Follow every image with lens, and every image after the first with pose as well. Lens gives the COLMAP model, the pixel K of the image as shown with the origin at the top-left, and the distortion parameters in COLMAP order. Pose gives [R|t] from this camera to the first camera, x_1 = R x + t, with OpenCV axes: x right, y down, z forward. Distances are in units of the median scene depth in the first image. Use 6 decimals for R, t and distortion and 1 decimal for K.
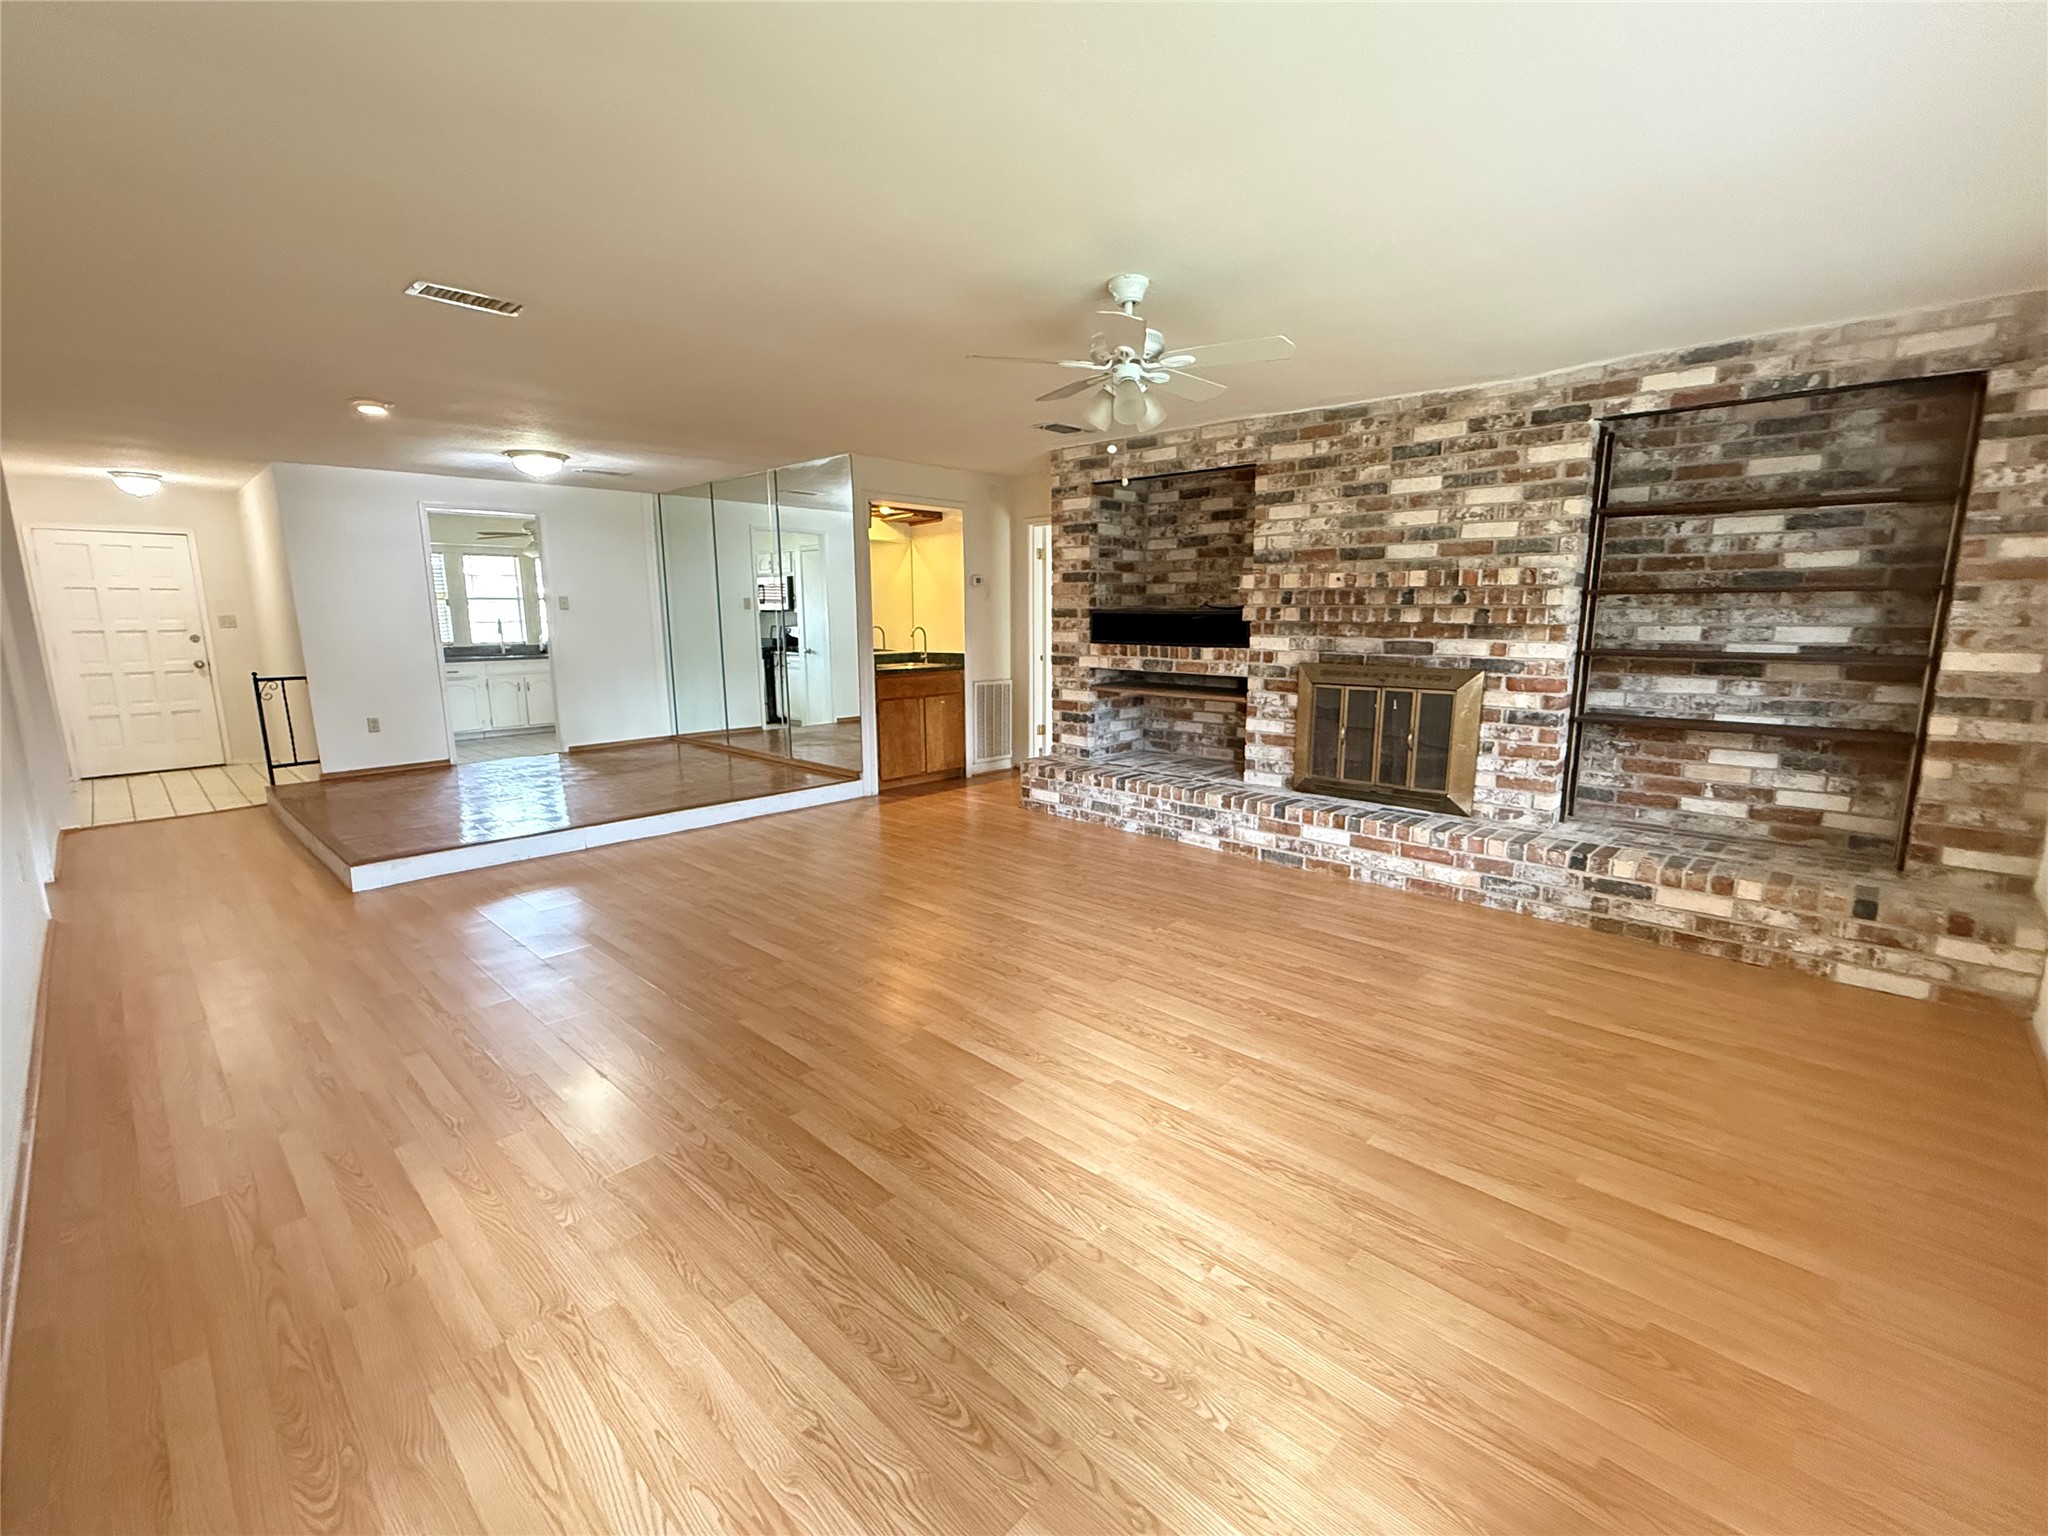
lens RADIAL K [[888.1, 0, 1026.1], [0, 888.1, 763.9], [0, 0, 1]] dist [-0.000366, -0.000124]
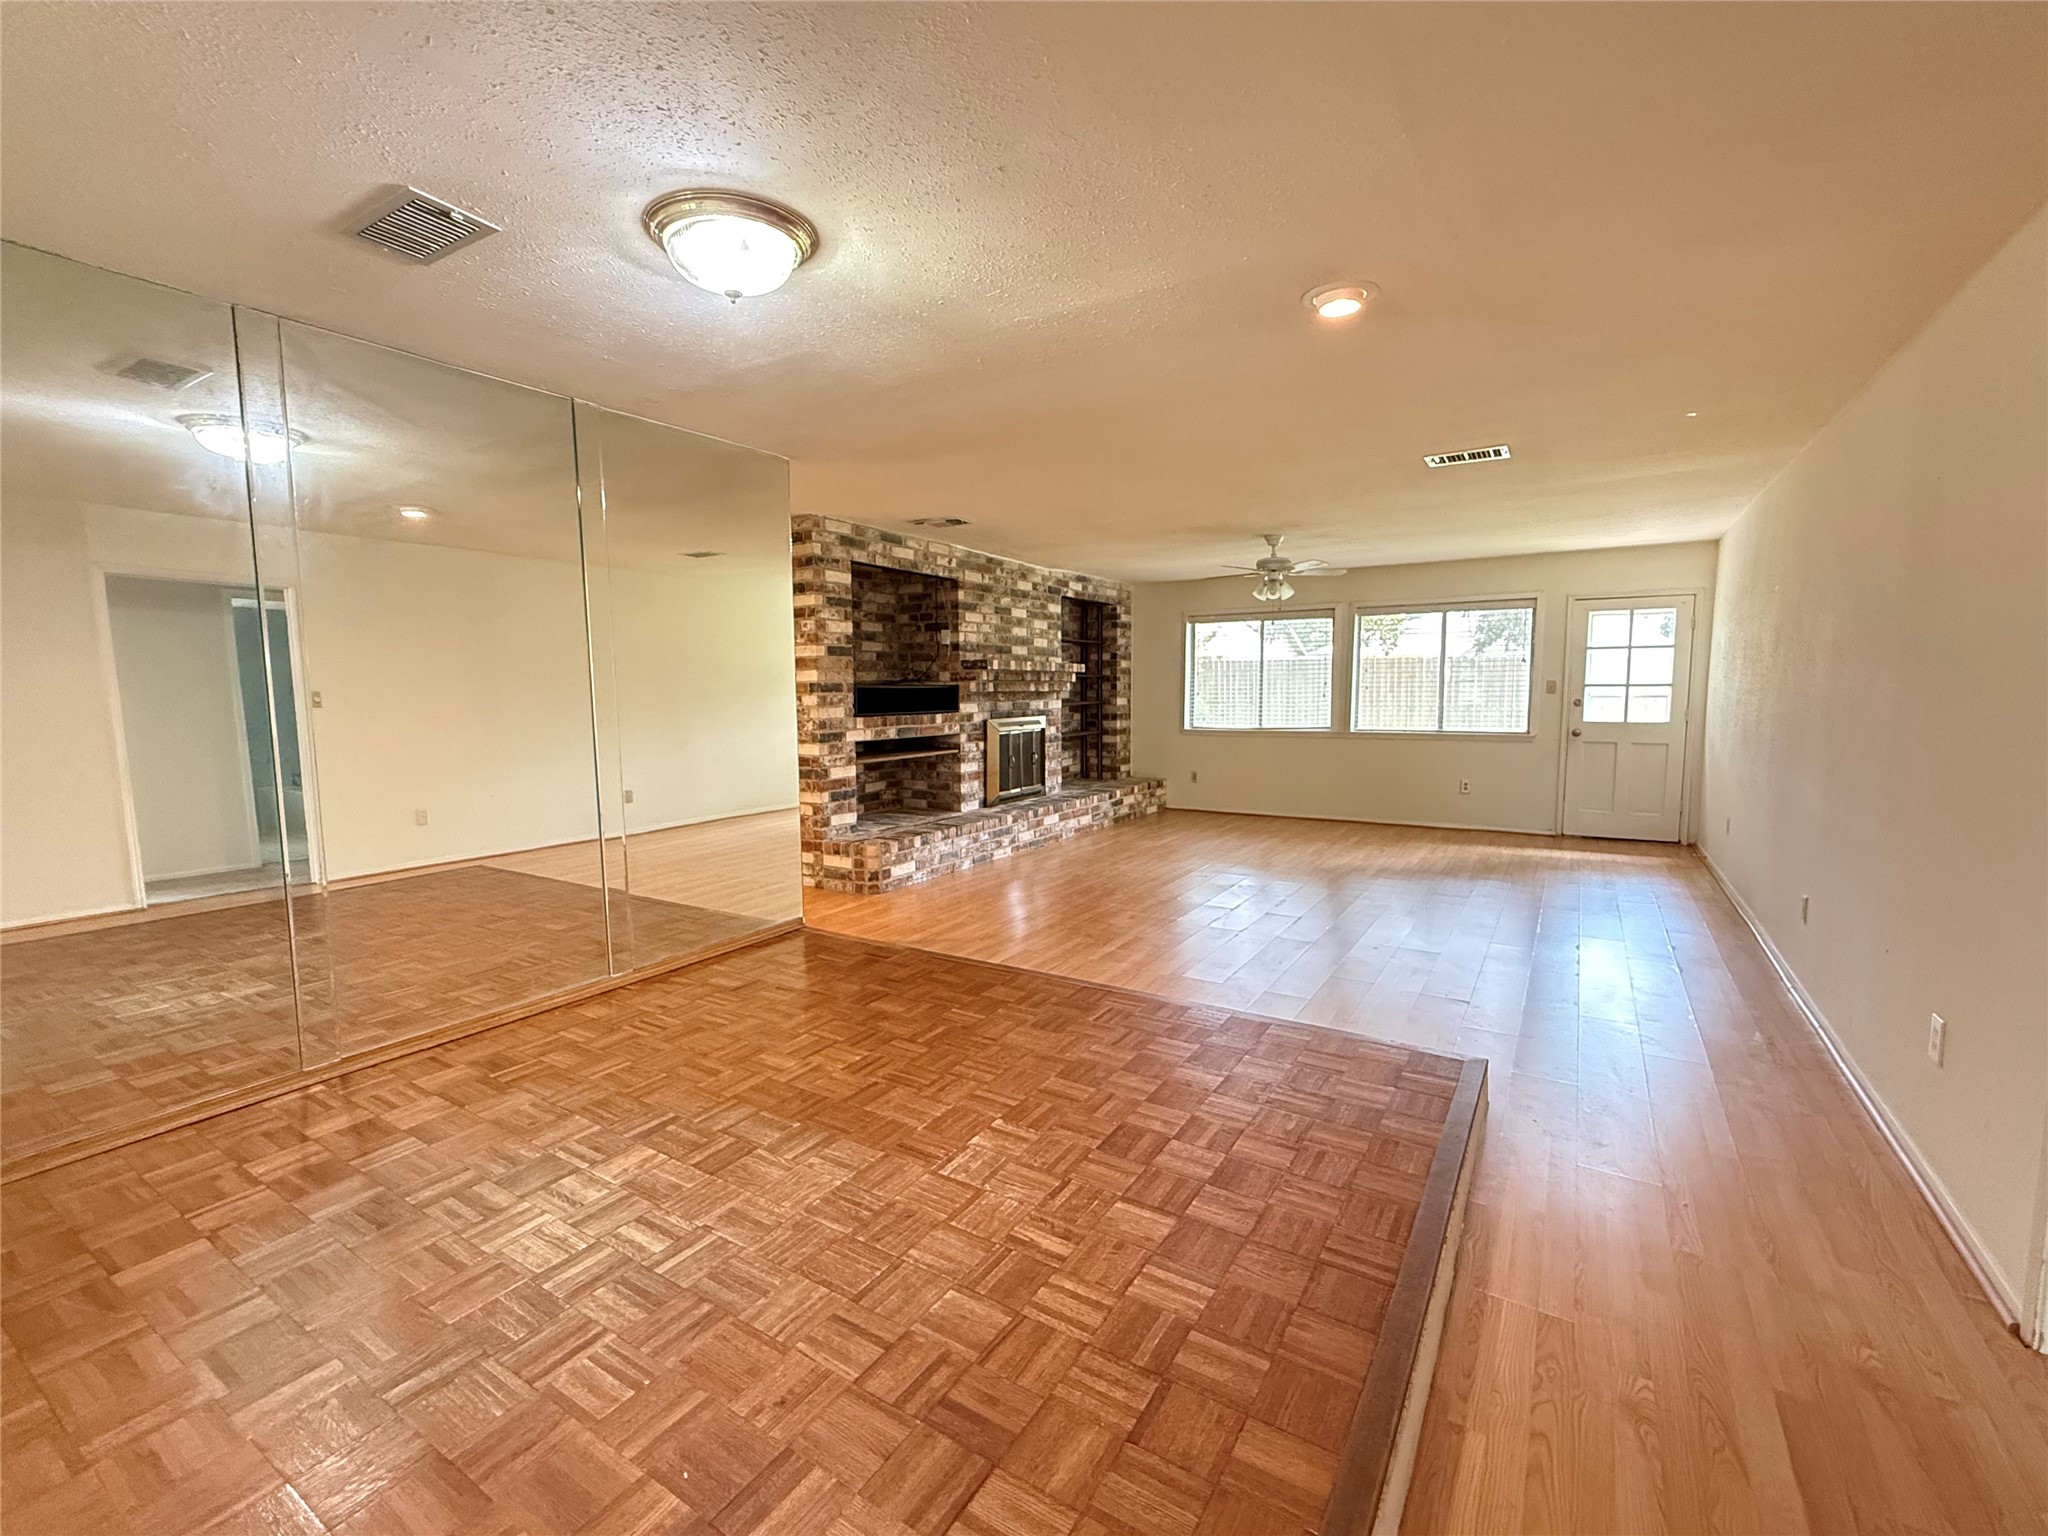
lens RADIAL K [[888.1, 0, 1014.6], [0, 888.1, 767.0], [0, 0, 1]] dist [-0.000366, -0.000124]
pose [[-0.193672, -0.085904, 0.977298, -1.262747], [0.174592, 0.977240, 0.120498, -0.227595], [-0.965406, 0.193966, -0.174266, 1.351207]]
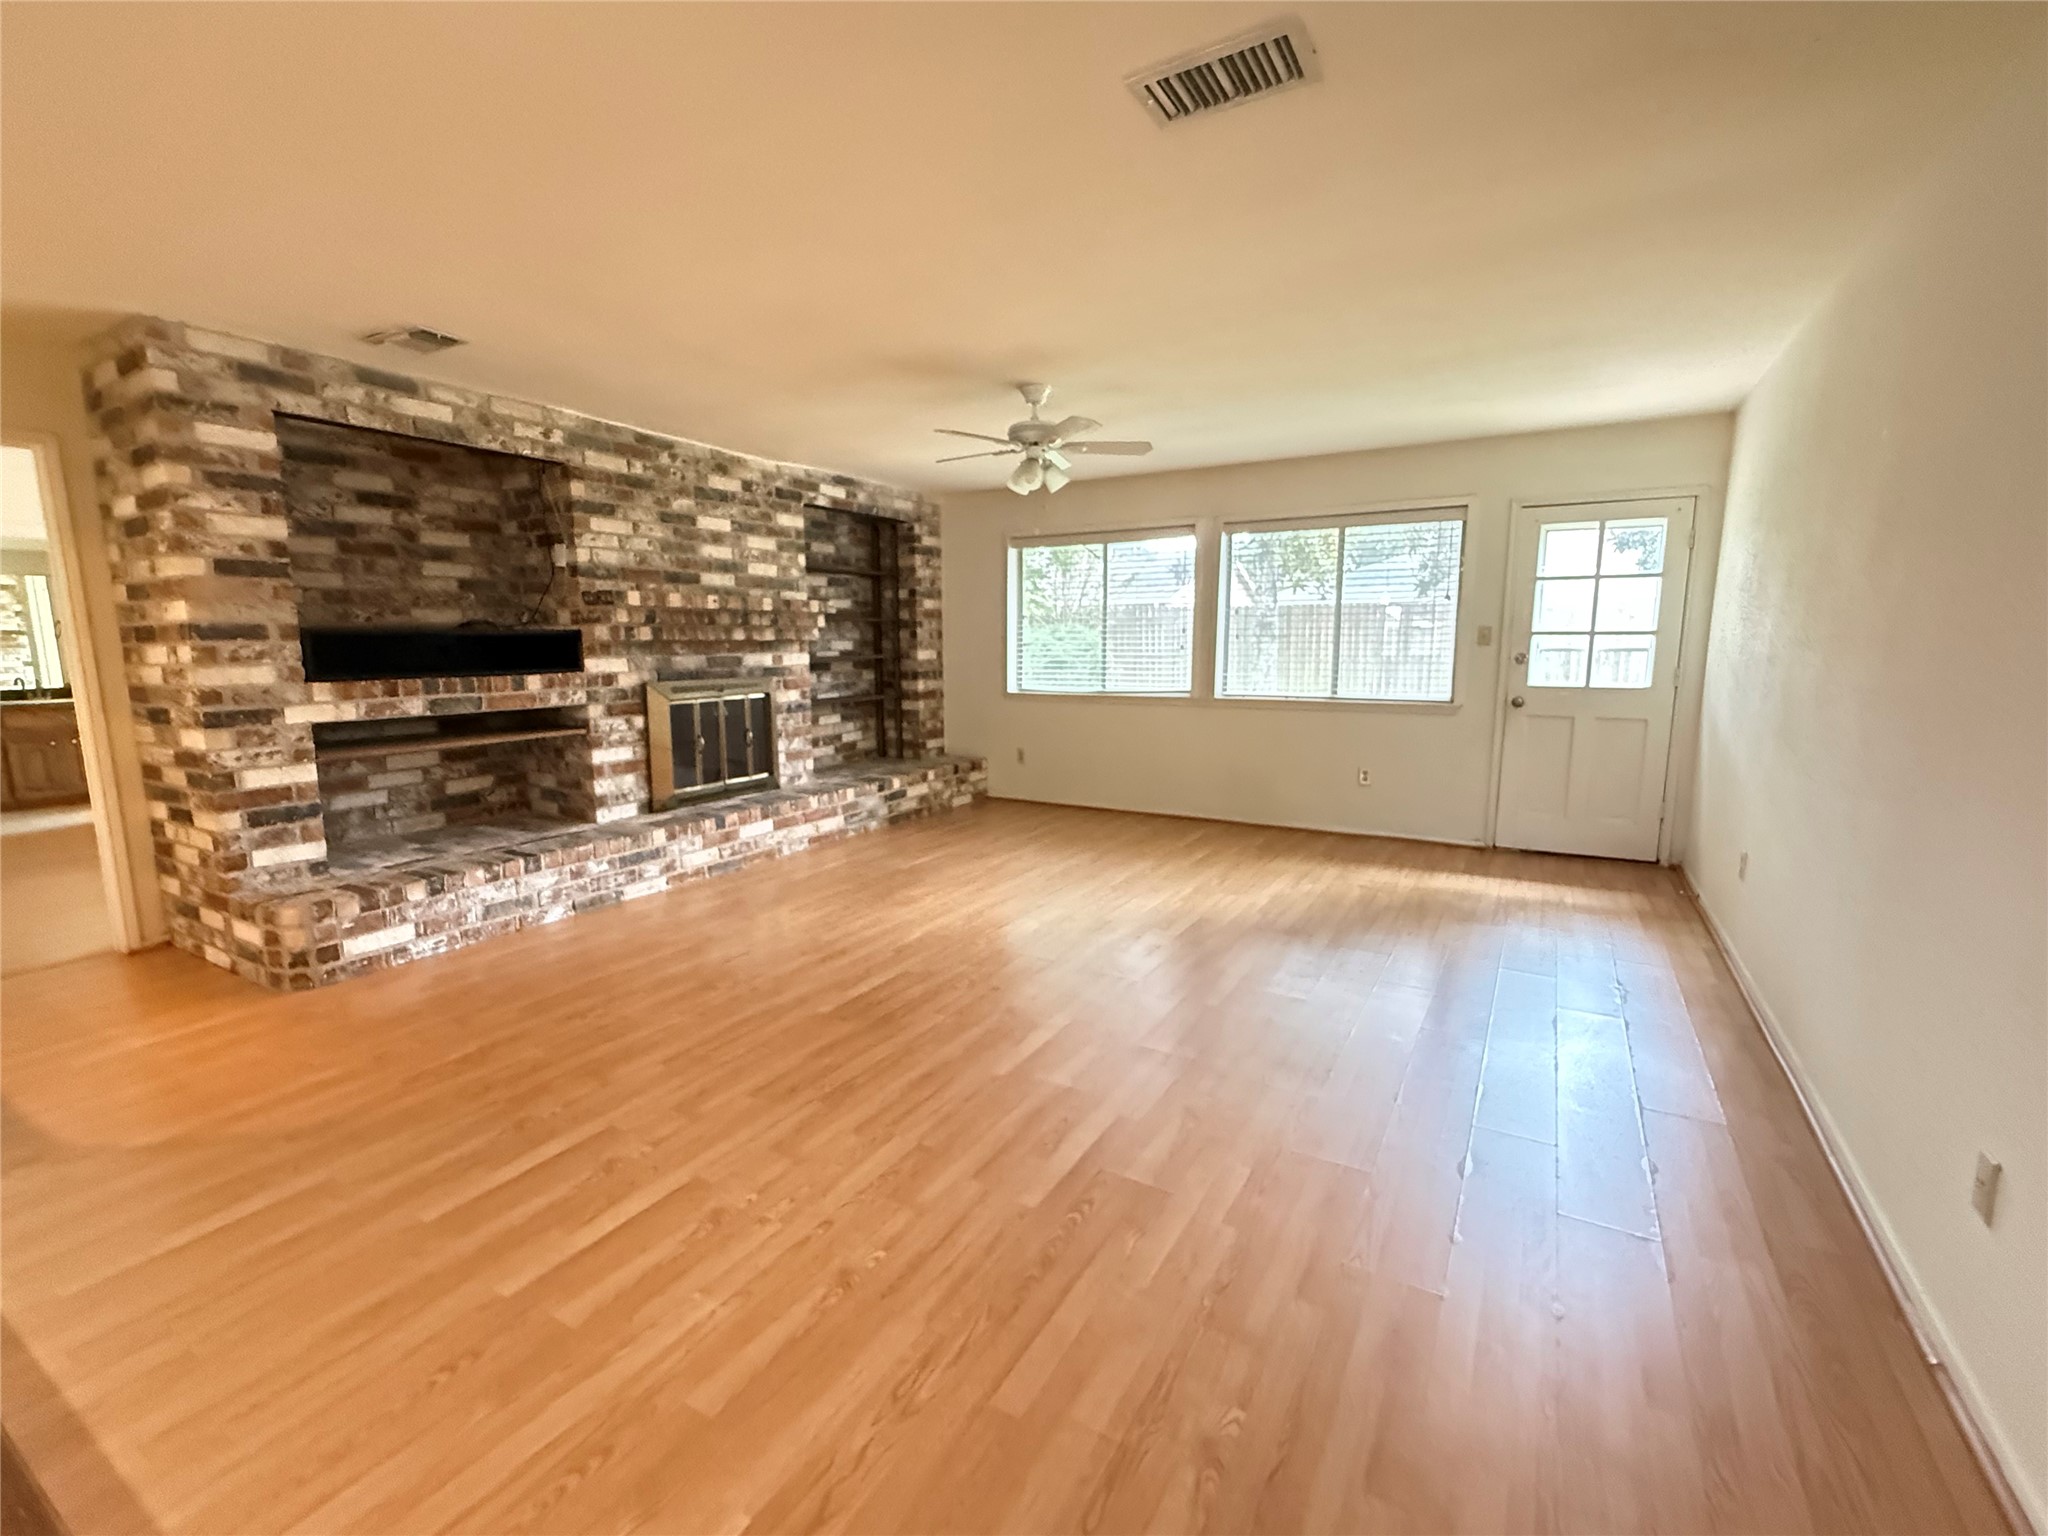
lens RADIAL K [[888.1, 0, 1013.8], [0, 888.1, 771.1], [0, 0, 1]] dist [-0.000366, -0.000124]
pose [[-0.217836, -0.143072, 0.965442, -0.818495], [0.171605, 0.968172, 0.182196, -0.141407], [-0.960780, 0.205364, -0.186351, 0.893582]]
